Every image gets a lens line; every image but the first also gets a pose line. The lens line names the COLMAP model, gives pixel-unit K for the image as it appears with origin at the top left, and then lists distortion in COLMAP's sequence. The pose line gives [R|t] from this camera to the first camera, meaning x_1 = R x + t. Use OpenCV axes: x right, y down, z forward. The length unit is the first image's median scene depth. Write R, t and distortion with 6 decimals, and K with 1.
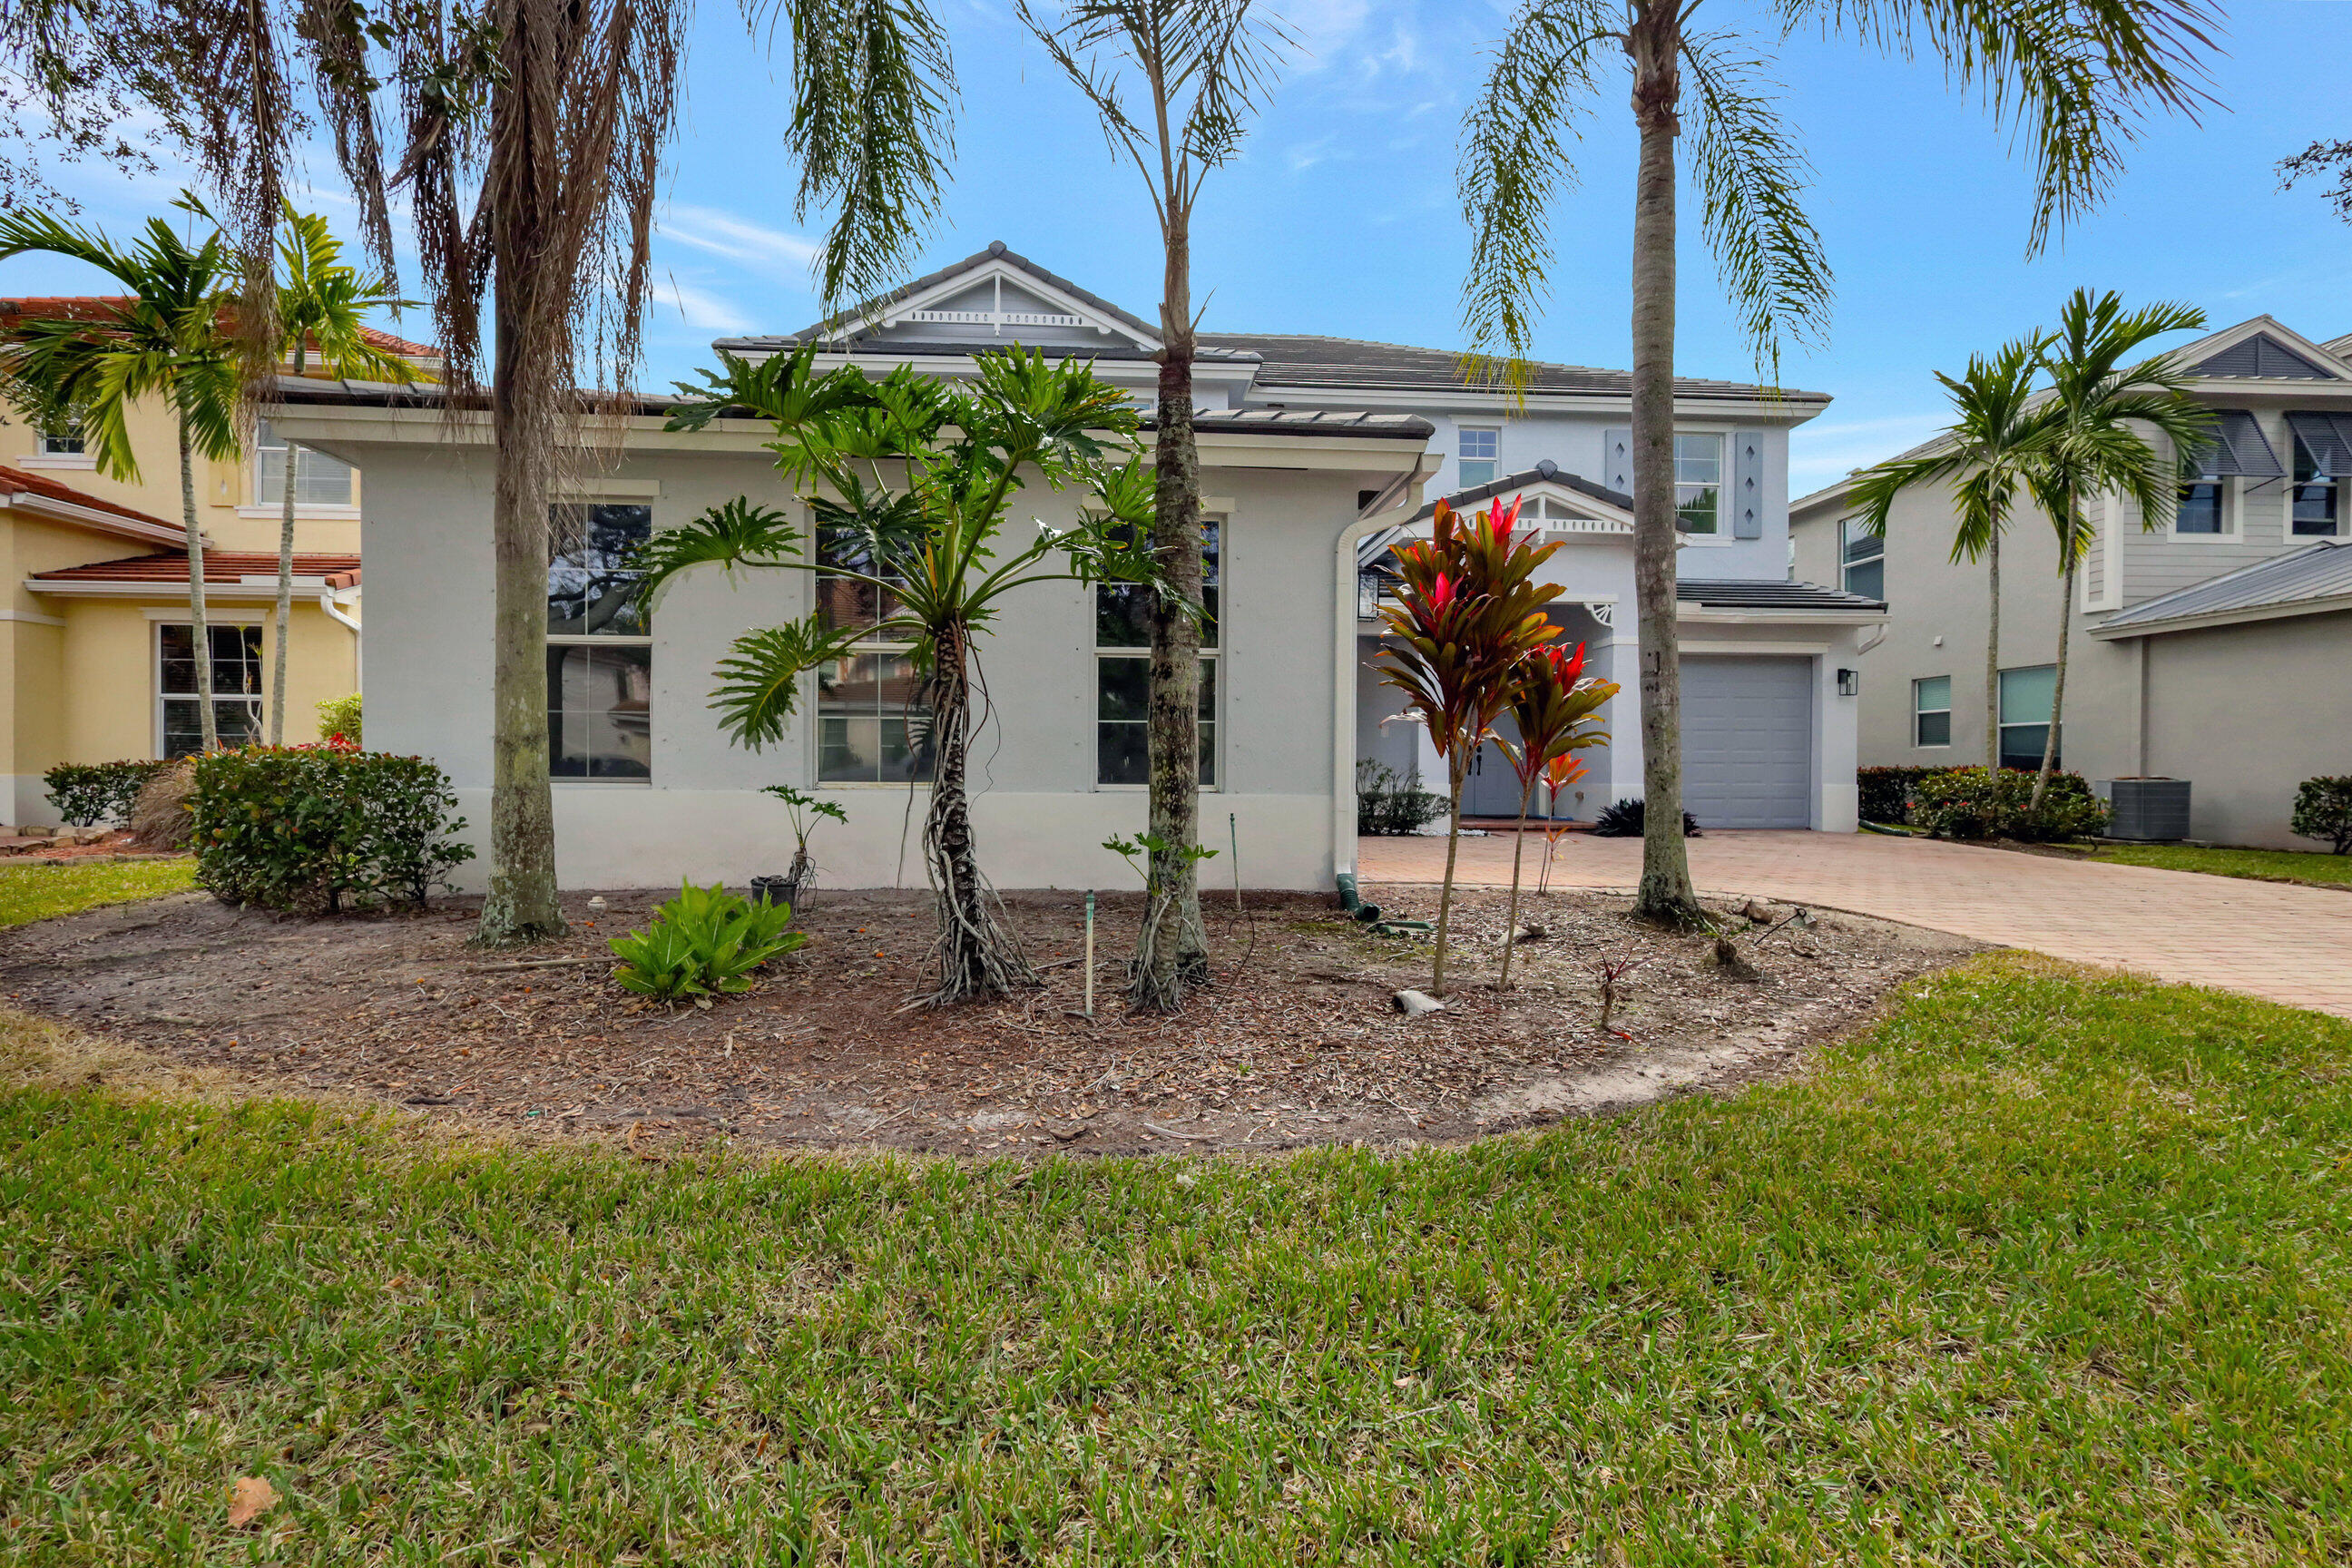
lens RADIAL K [[1083.0, 0, 1176.0], [0, 1083.0, 784.0], [0, 0, 1]] dist [0.001558, 0.001118]
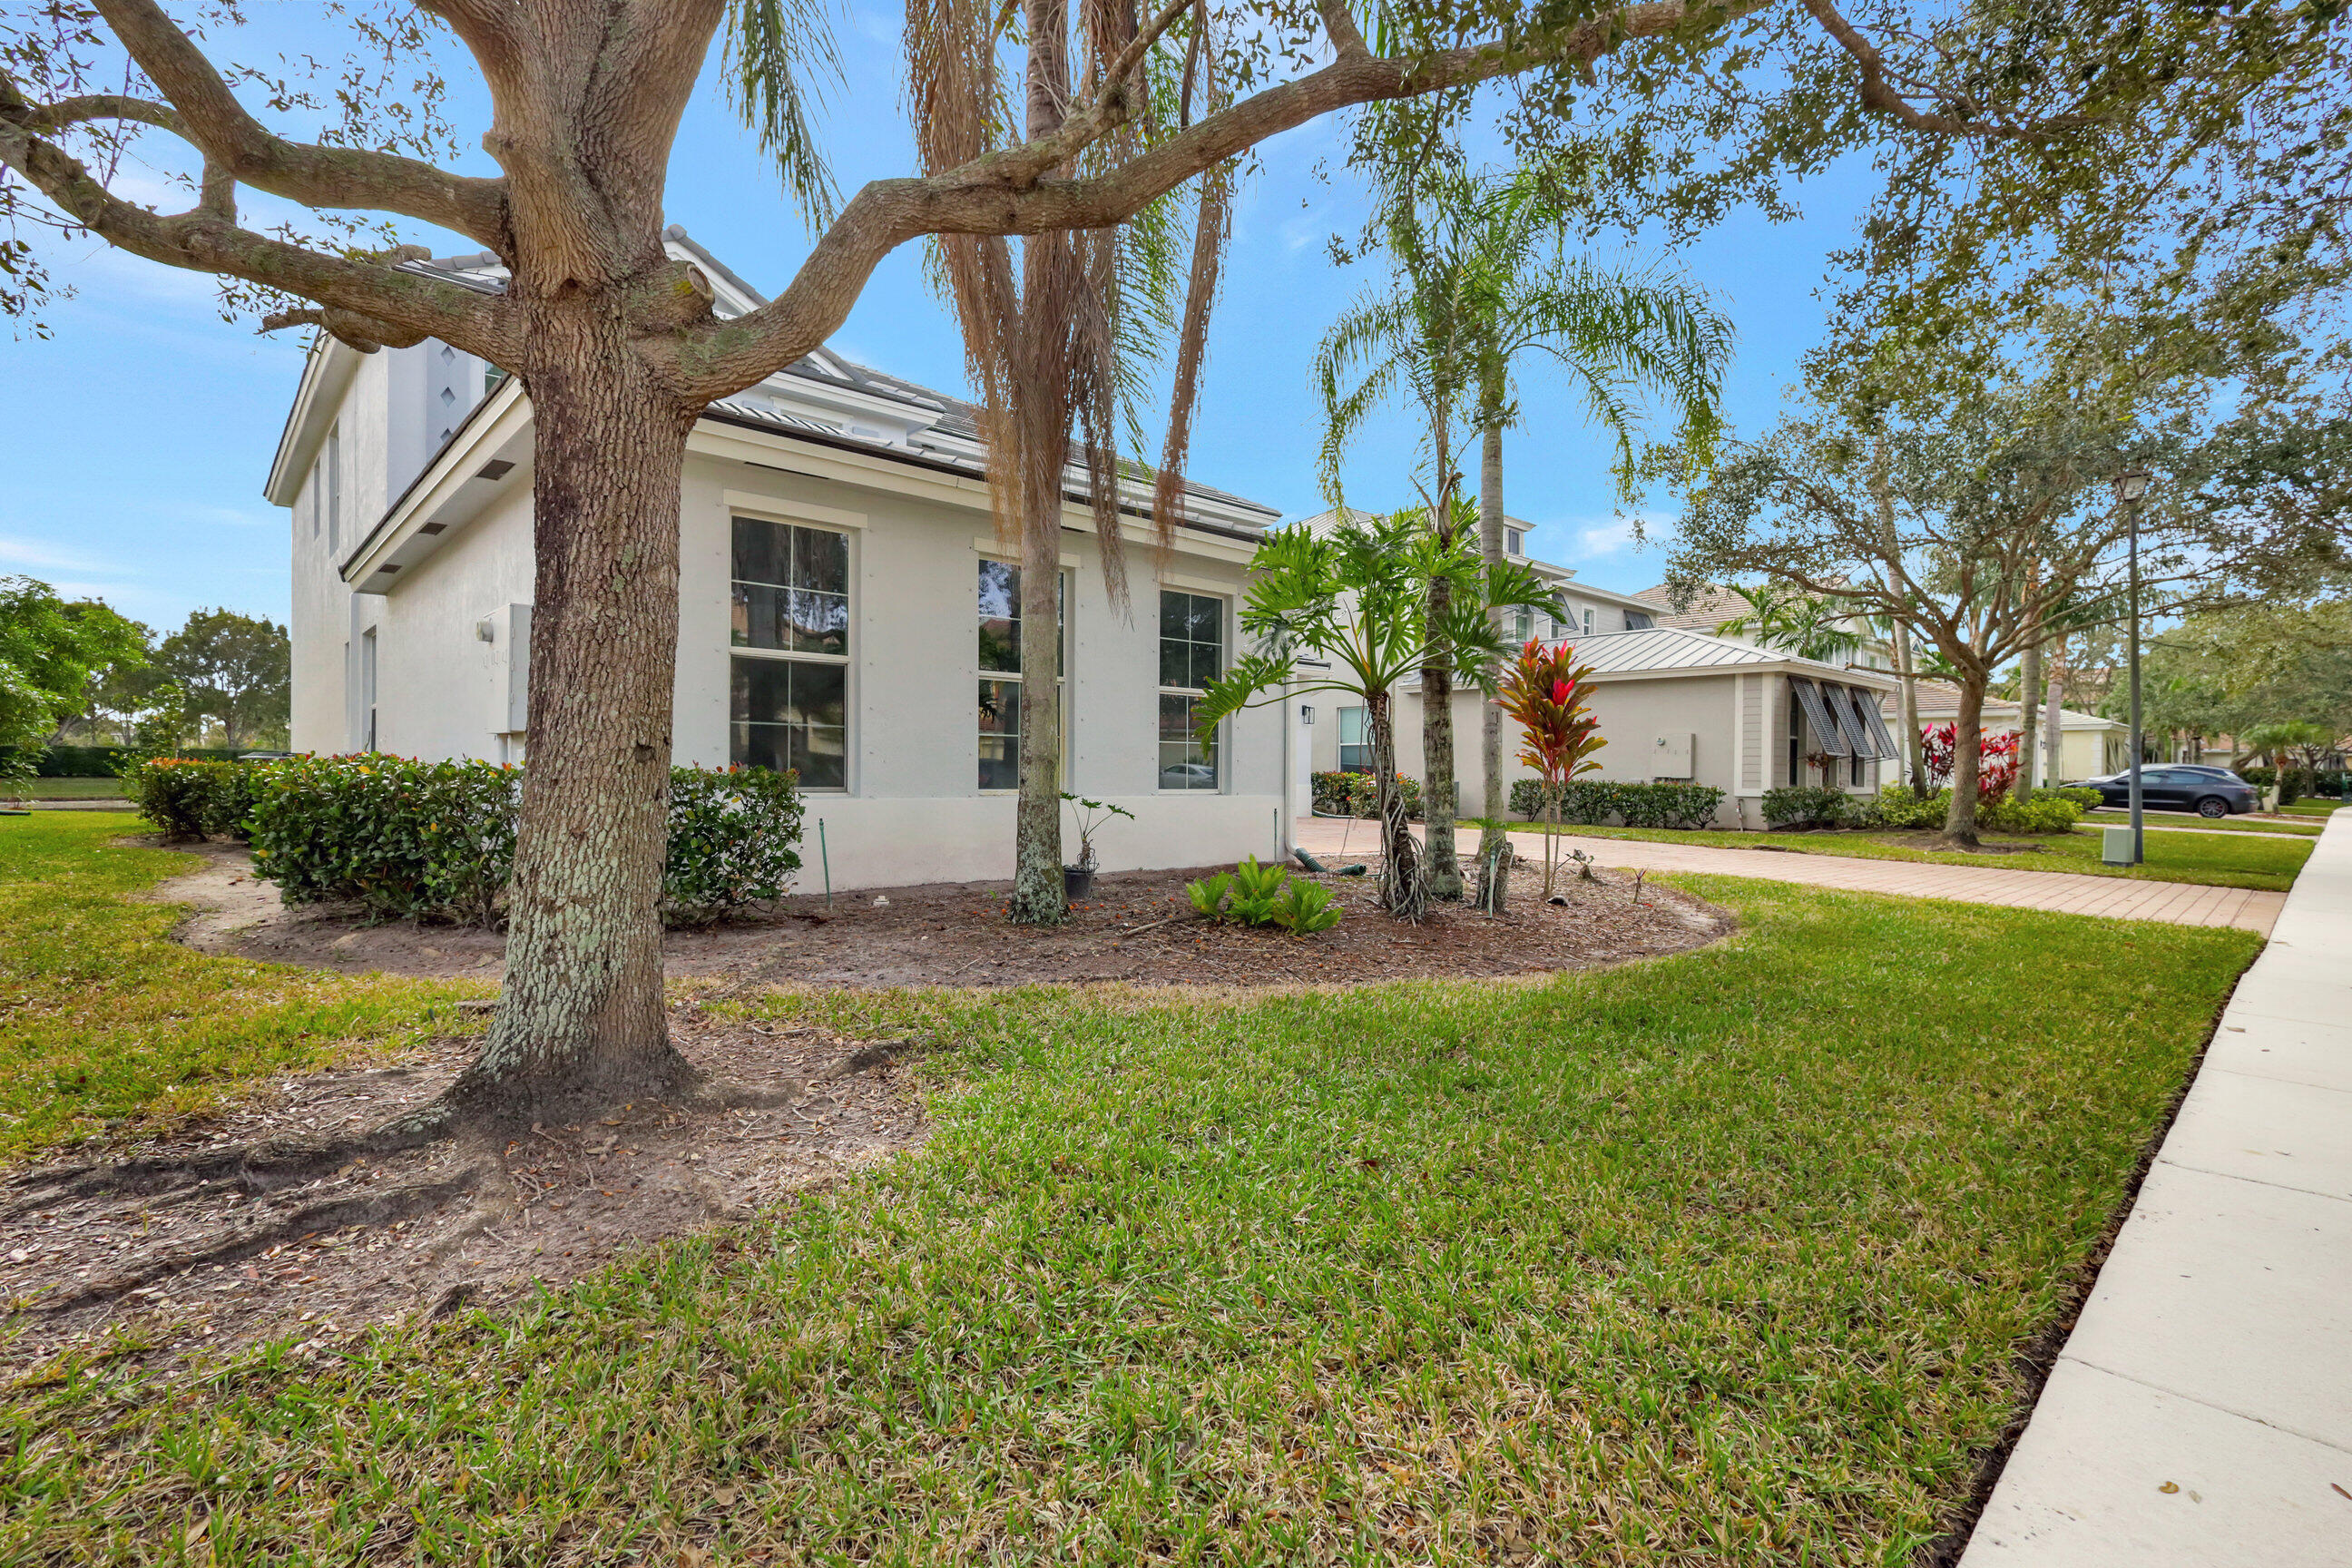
lens RADIAL K [[1083.0, 0, 1176.0], [0, 1083.0, 784.0], [0, 0, 1]] dist [0.001558, 0.001118]
pose [[0.775500, -0.005612, 0.631323, -0.638138], [0.005847, 0.999981, 0.001708, -0.006221], [-0.631321, 0.002367, 0.775518, -0.030157]]
